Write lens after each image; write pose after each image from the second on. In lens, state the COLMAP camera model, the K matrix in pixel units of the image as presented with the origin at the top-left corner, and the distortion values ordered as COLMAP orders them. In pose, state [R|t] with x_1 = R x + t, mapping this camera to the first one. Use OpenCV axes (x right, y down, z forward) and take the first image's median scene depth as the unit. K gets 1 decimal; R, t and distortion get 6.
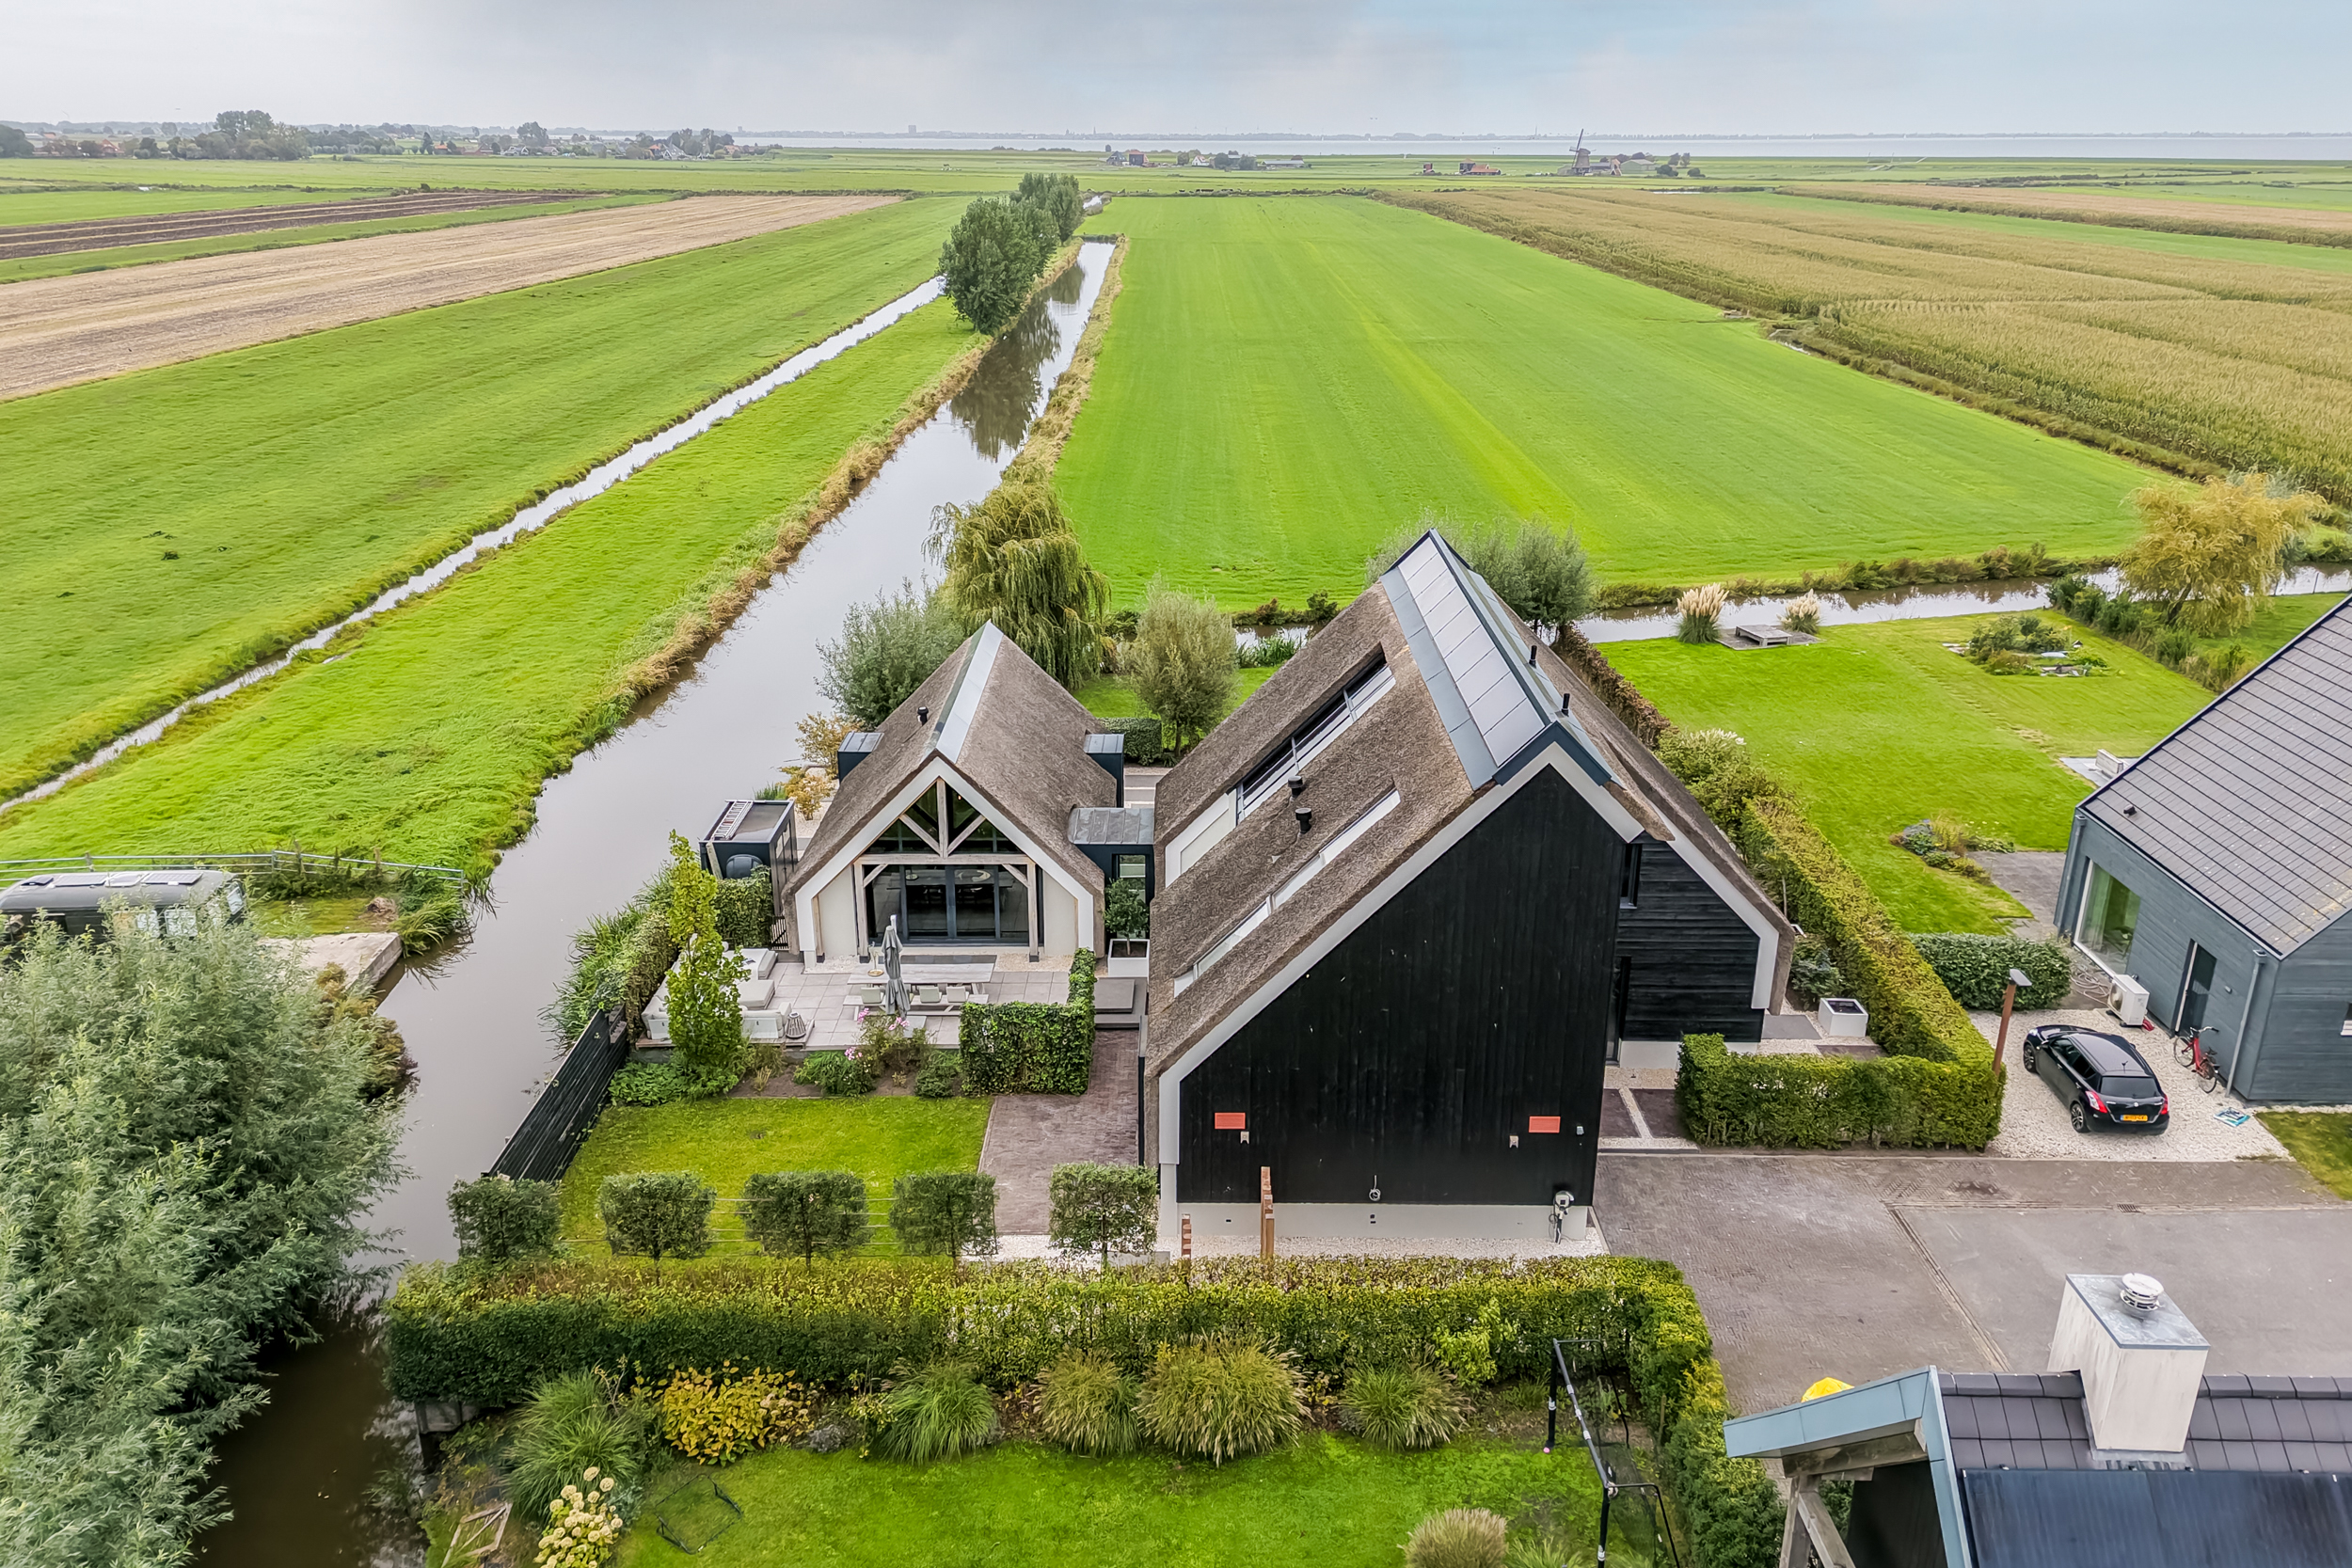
lens RADIAL K [[1742.6, 0, 1182.4], [0, 1742.6, 778.1], [0, 0, 1]] dist [0.074924, -0.074168]
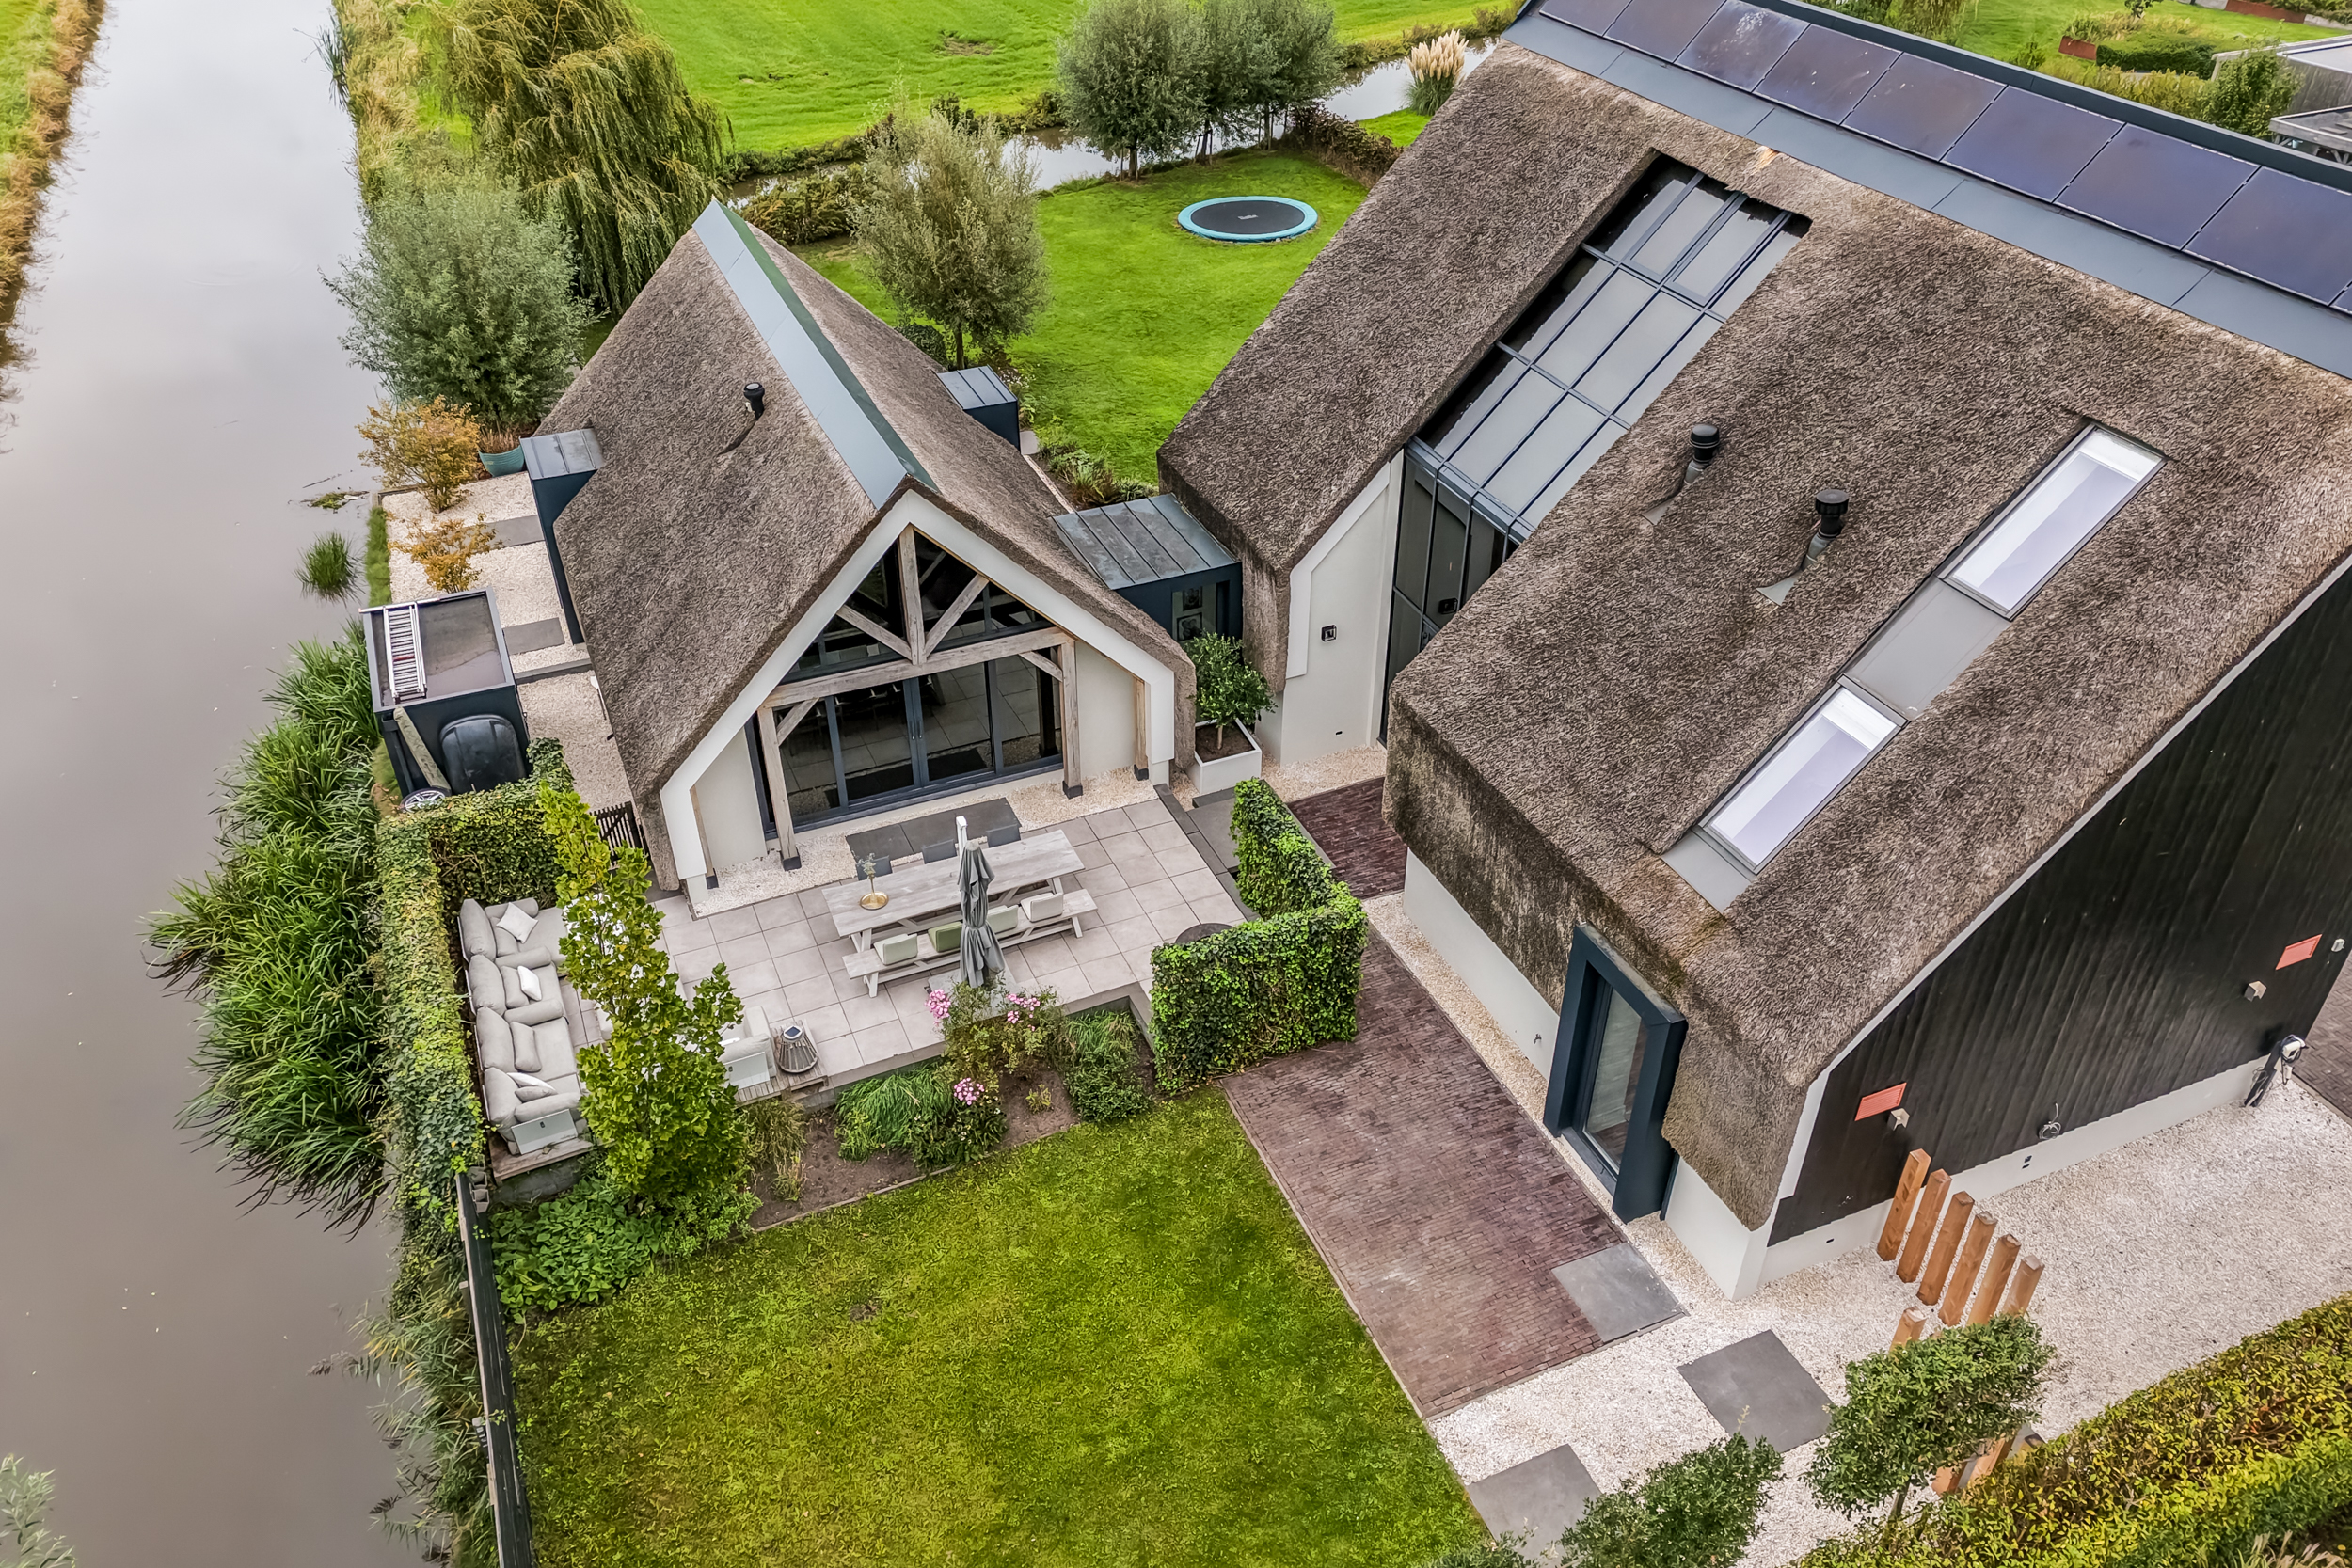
lens RADIAL K [[1742.6, 0, 1182.4], [0, 1742.6, 778.1], [0, 0, 1]] dist [0.074924, -0.074168]
pose [[0.914362, -0.236933, 0.328336, -0.248841], [0.141616, 0.946835, 0.288875, -0.067390], [-0.379323, -0.217639, 0.899304, 0.460736]]
